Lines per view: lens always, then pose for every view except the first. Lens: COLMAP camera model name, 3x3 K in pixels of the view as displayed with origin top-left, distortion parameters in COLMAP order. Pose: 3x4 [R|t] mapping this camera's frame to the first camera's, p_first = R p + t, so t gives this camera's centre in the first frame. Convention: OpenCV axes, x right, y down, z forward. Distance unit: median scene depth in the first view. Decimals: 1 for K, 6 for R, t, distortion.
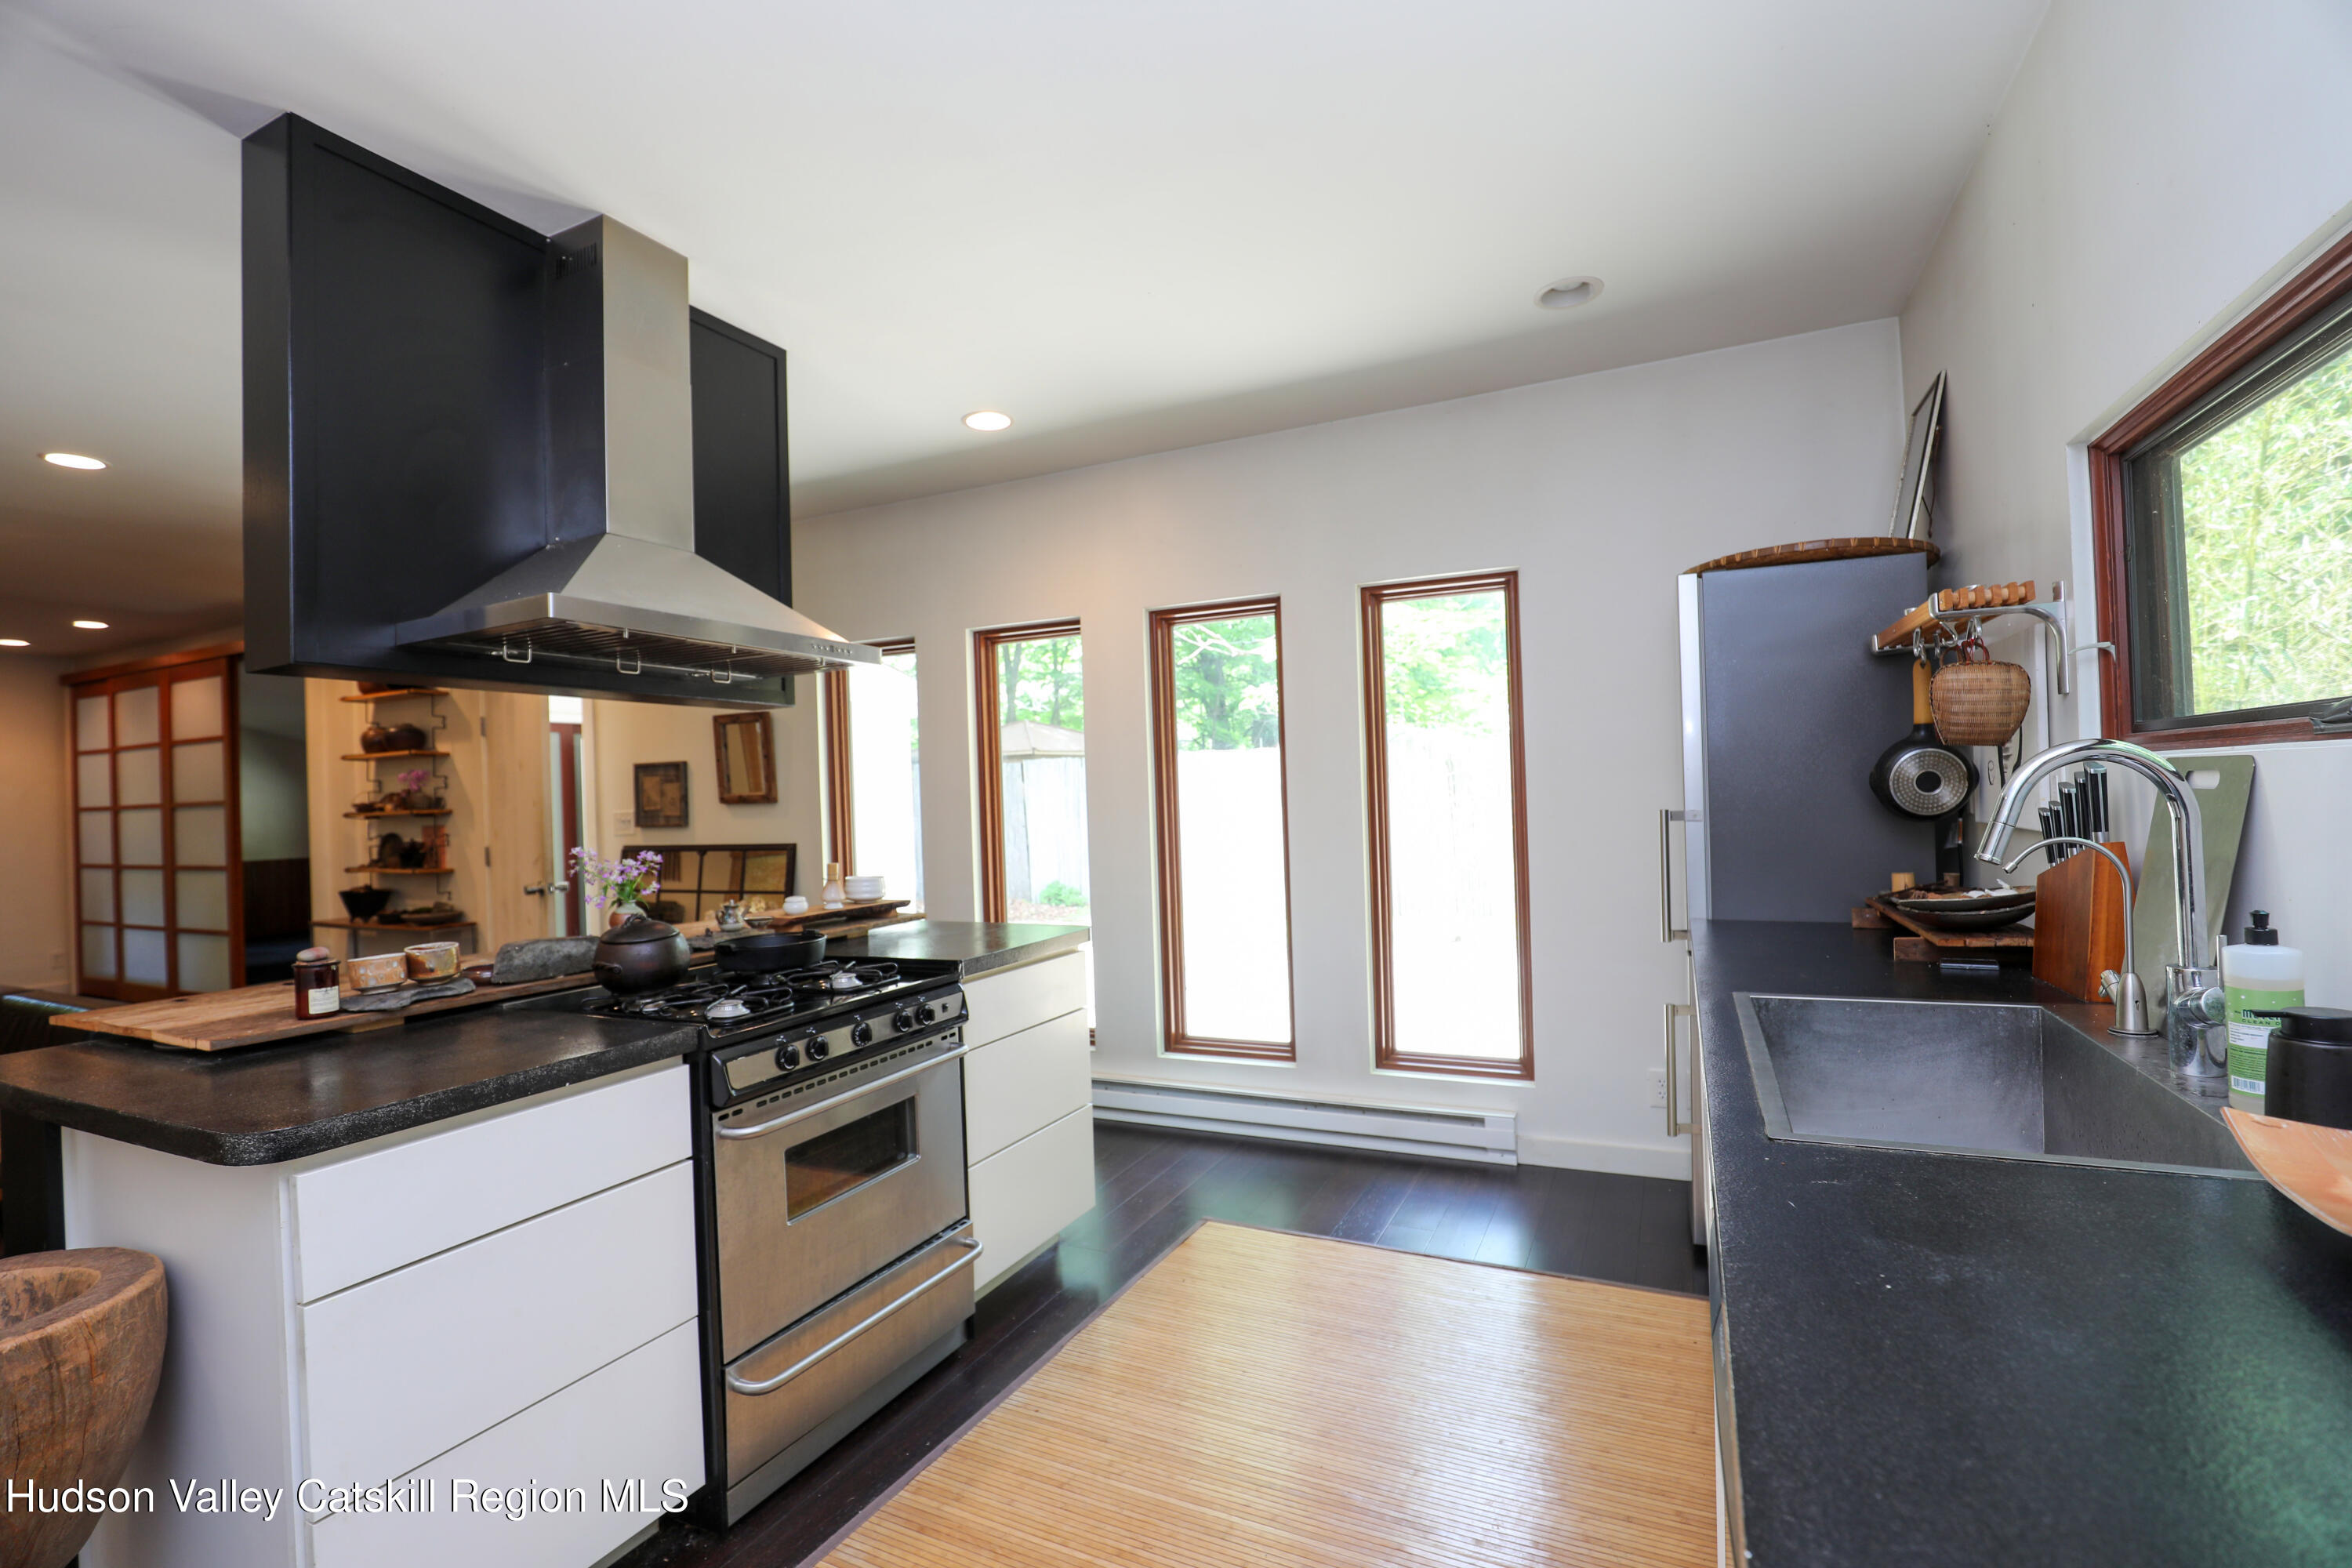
lens RADIAL K [[1075.7, 0, 1174.7], [0, 1075.7, 789.9], [0, 0, 1]] dist [-0.021932, -0.000075]
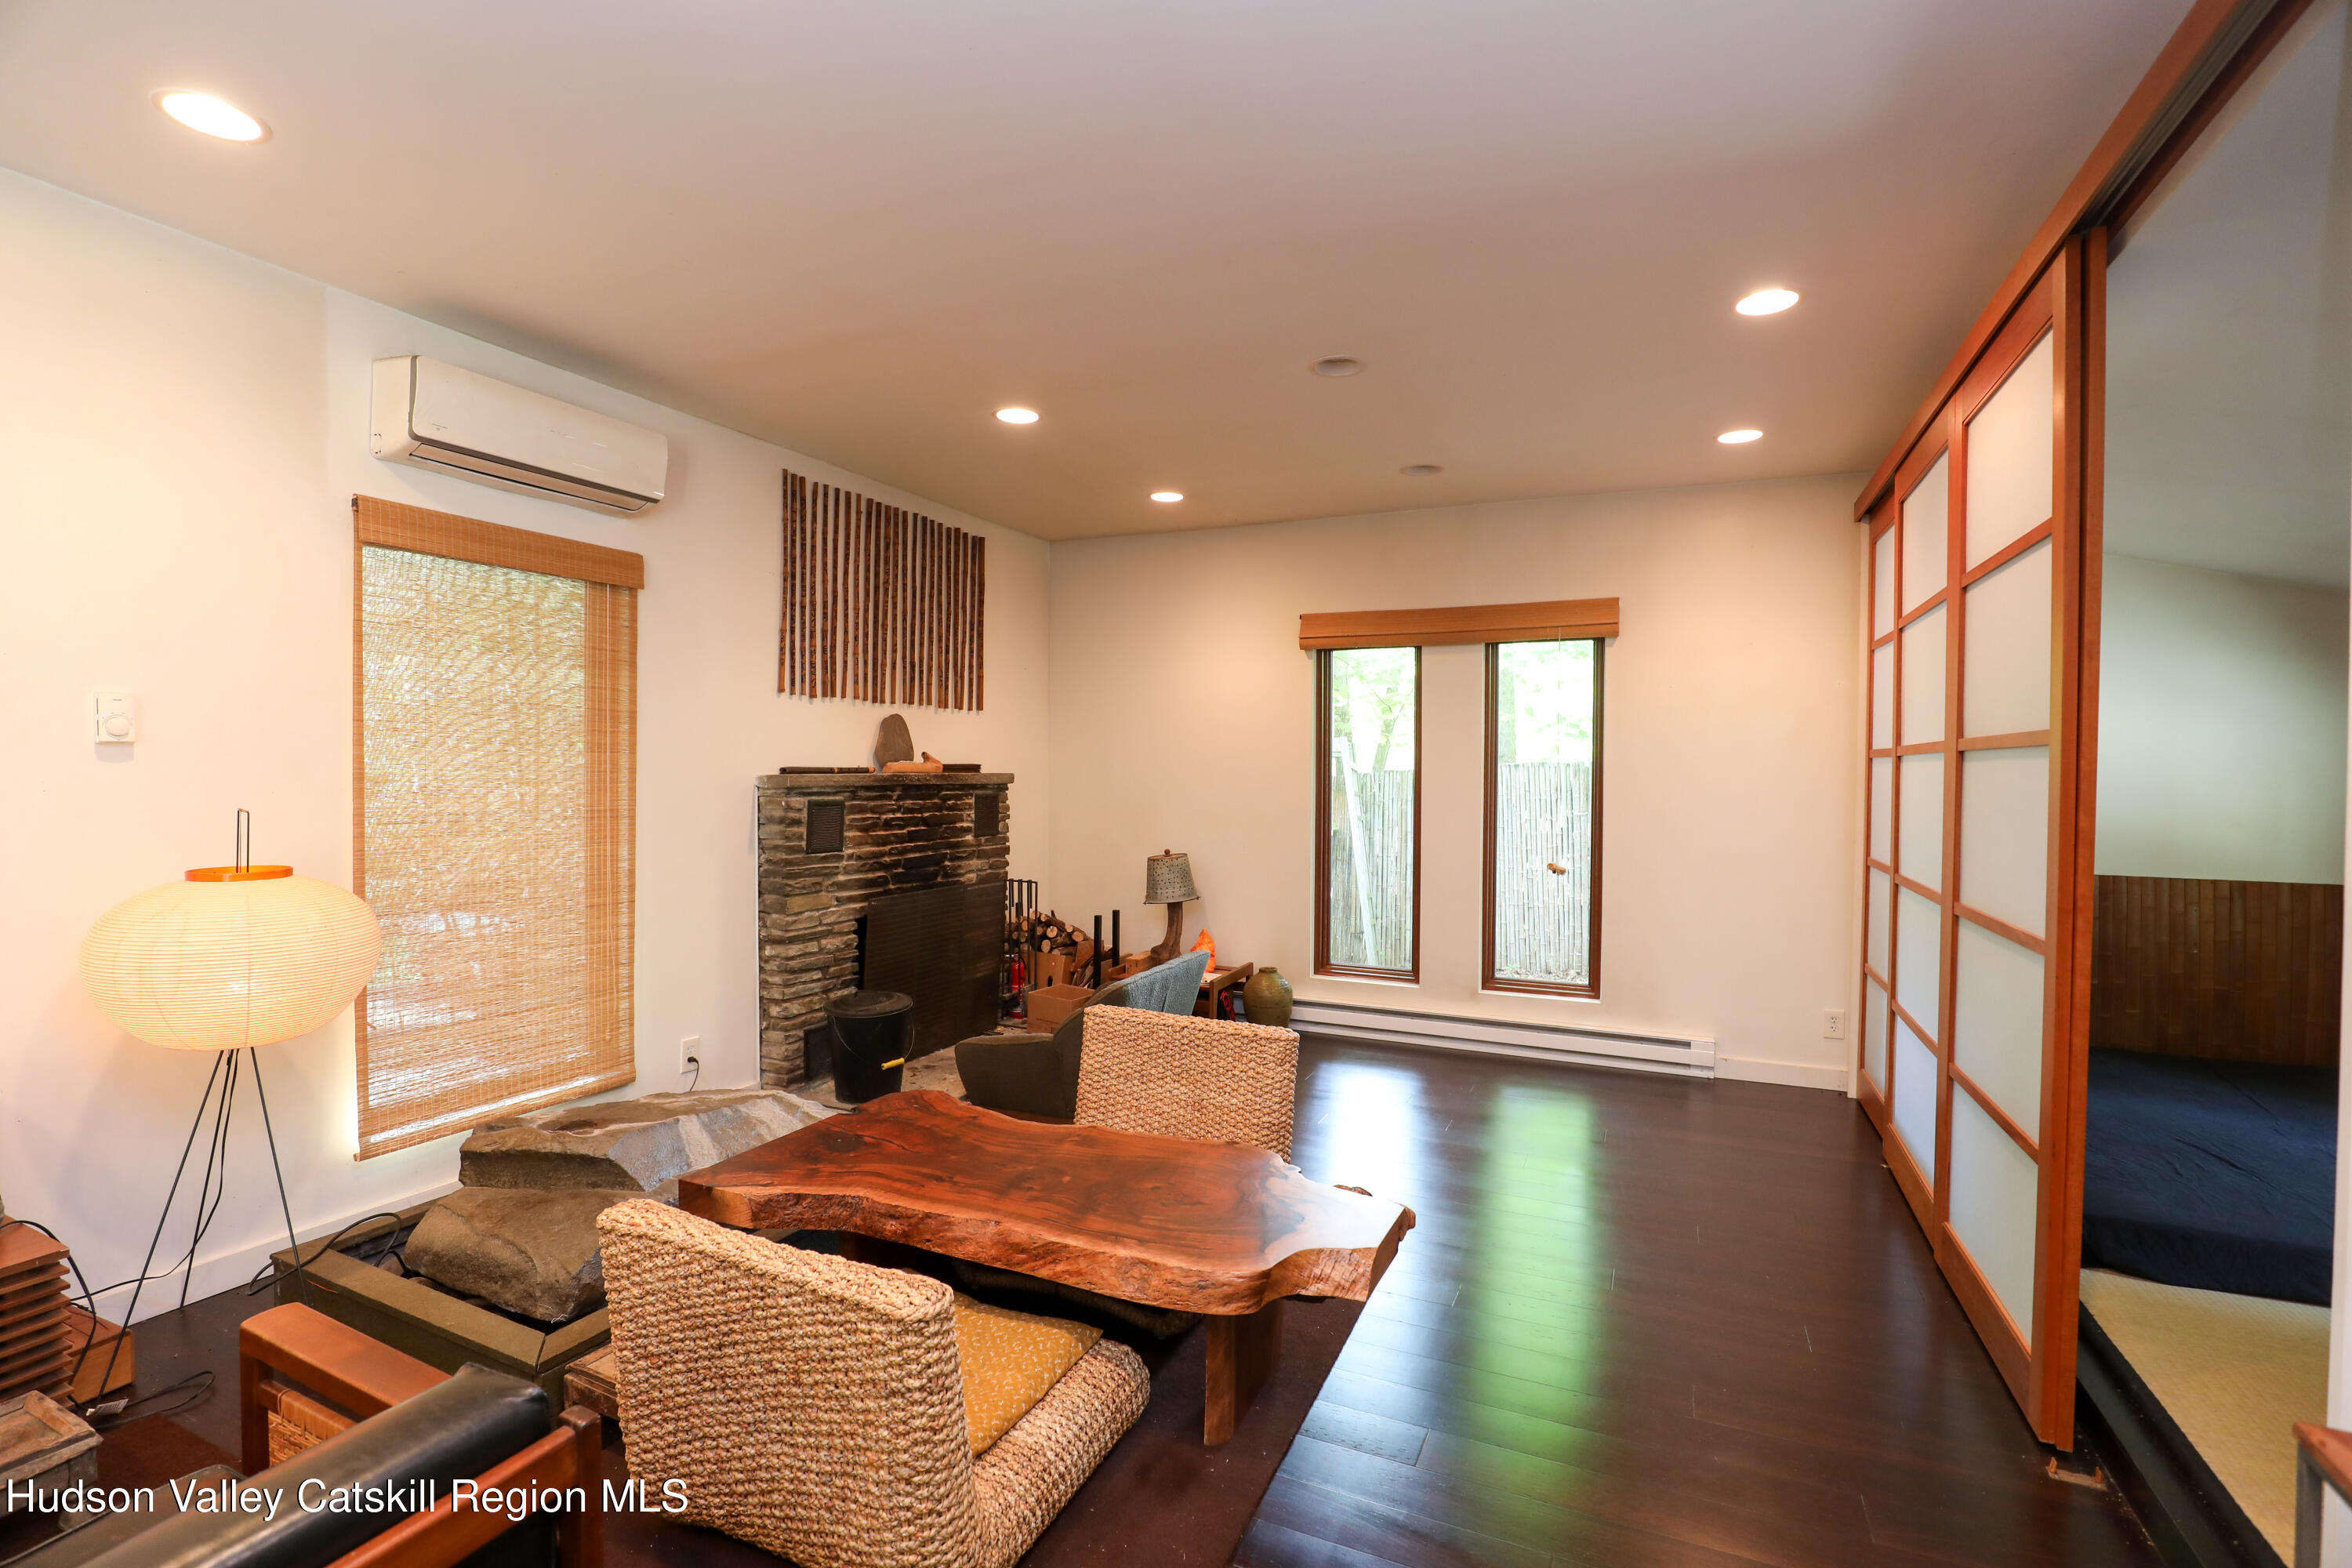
lens RADIAL K [[1075.7, 0, 1161.8], [0, 1075.7, 783.9], [0, 0, 1]] dist [-0.021932, -0.000075]
pose [[0.006515, 0.042680, -0.999068, -0.568297], [0.002853, 0.999084, 0.042699, 0.011586], [0.999975, -0.003128, 0.006387, 0.709021]]
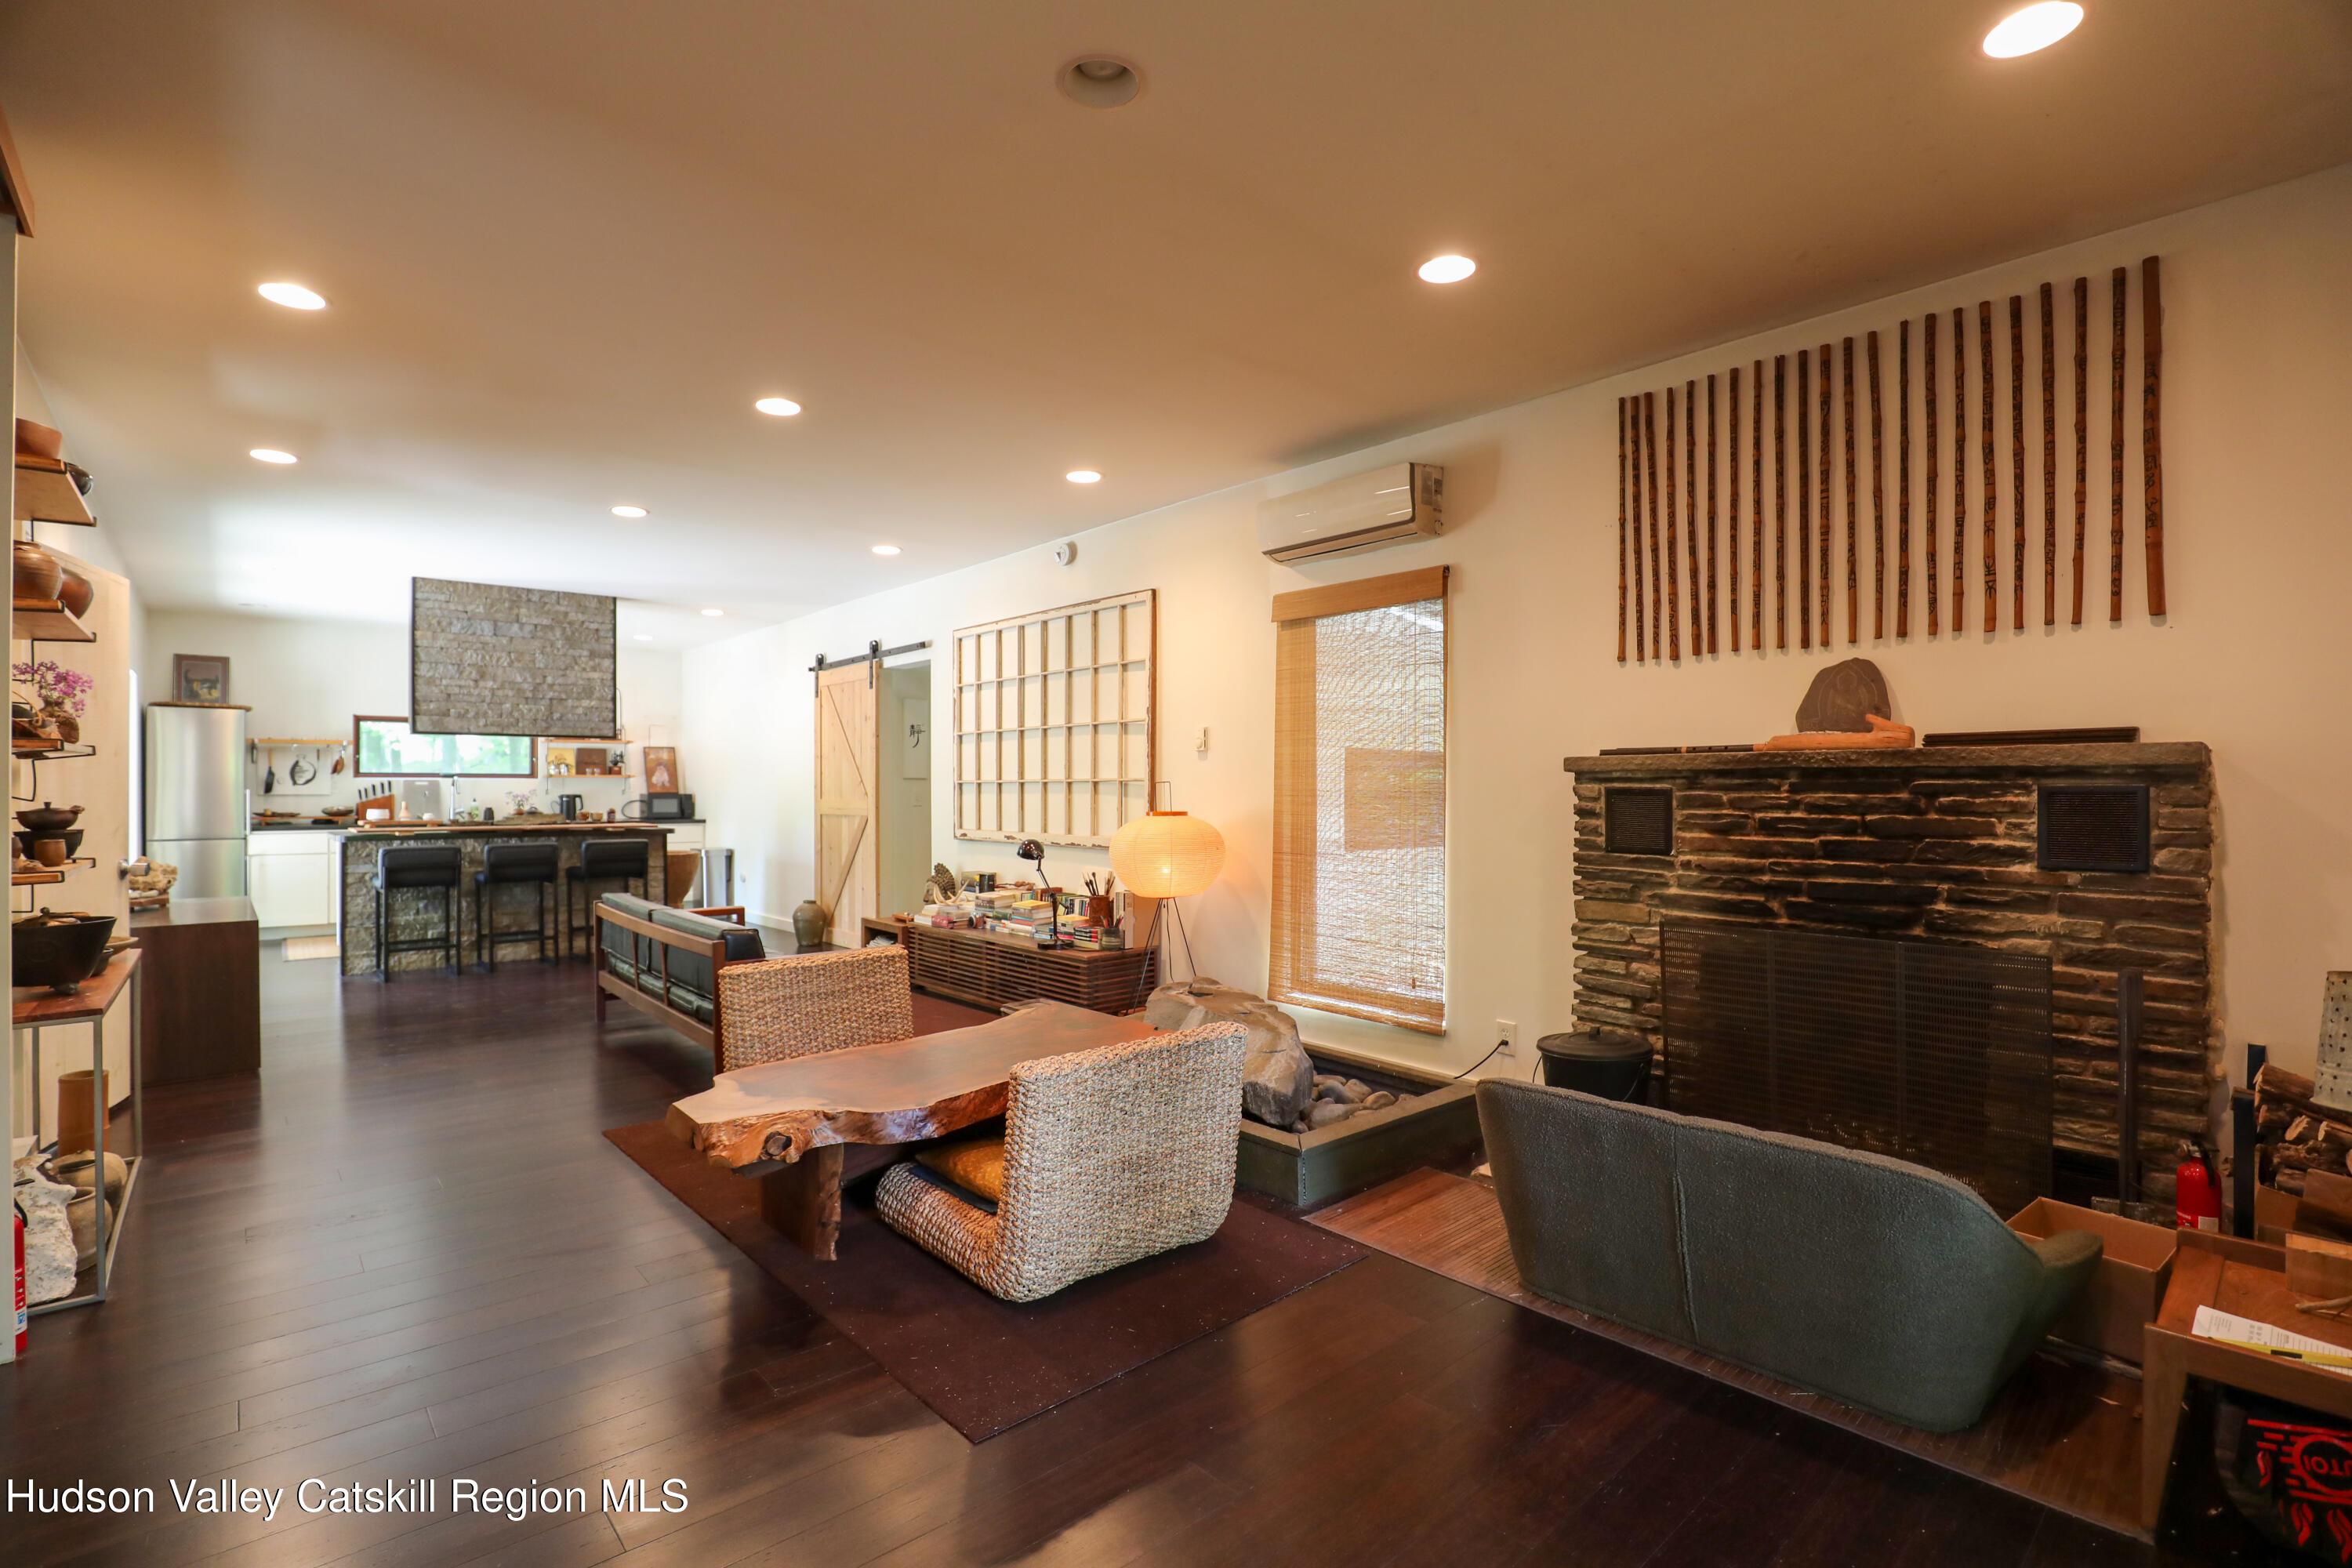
lens RADIAL K [[1075.7, 0, 1158.6], [0, 1075.7, 790.1], [0, 0, 1]] dist [-0.021932, -0.000075]
pose [[-0.921127, 0.027363, 0.388299, -1.136353], [0.021054, 0.999568, -0.020495, 0.050417], [-0.388692, -0.010703, -0.921306, 1.035692]]
